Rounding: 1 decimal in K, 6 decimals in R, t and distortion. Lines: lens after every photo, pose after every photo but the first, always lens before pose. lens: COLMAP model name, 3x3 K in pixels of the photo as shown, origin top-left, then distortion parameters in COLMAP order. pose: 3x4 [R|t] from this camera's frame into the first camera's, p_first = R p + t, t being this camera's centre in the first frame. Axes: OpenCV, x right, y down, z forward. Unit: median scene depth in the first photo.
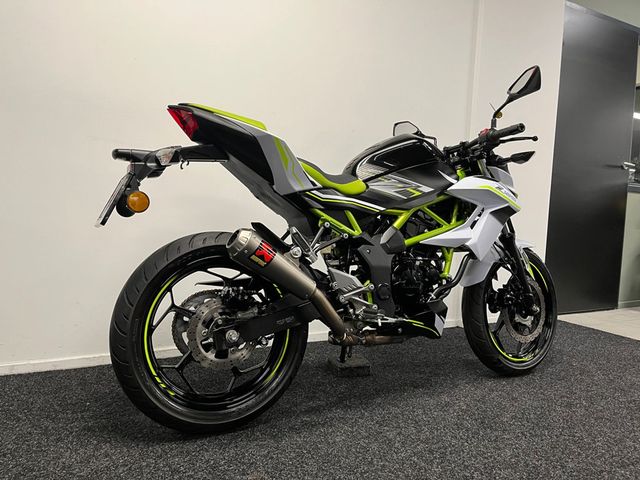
lens RADIAL K [[479.3, 0, 320.2], [0, 479.3, 239.0], [0, 0, 1]] dist [0.021288, -0.006751]
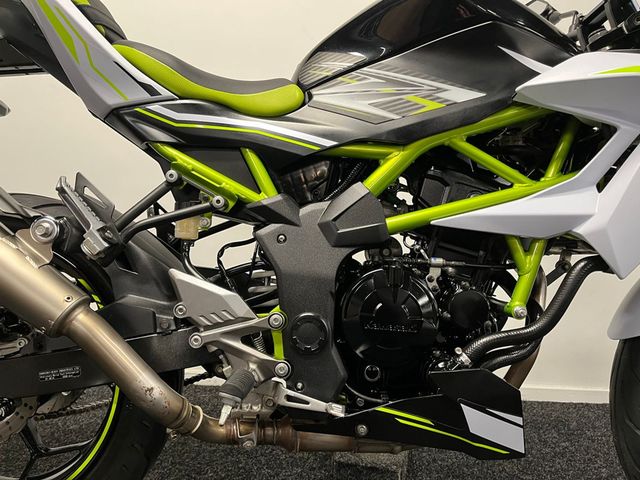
lens RADIAL K [[479.3, 0, 319.7], [0, 479.3, 241.7], [0, 0, 1]] dist [0.021288, -0.006751]
pose [[0.874785, 0.027467, -0.483732, 0.326894], [-0.028890, 0.999572, 0.004511, 0.024322], [0.483649, 0.010029, 0.875205, 0.598735]]
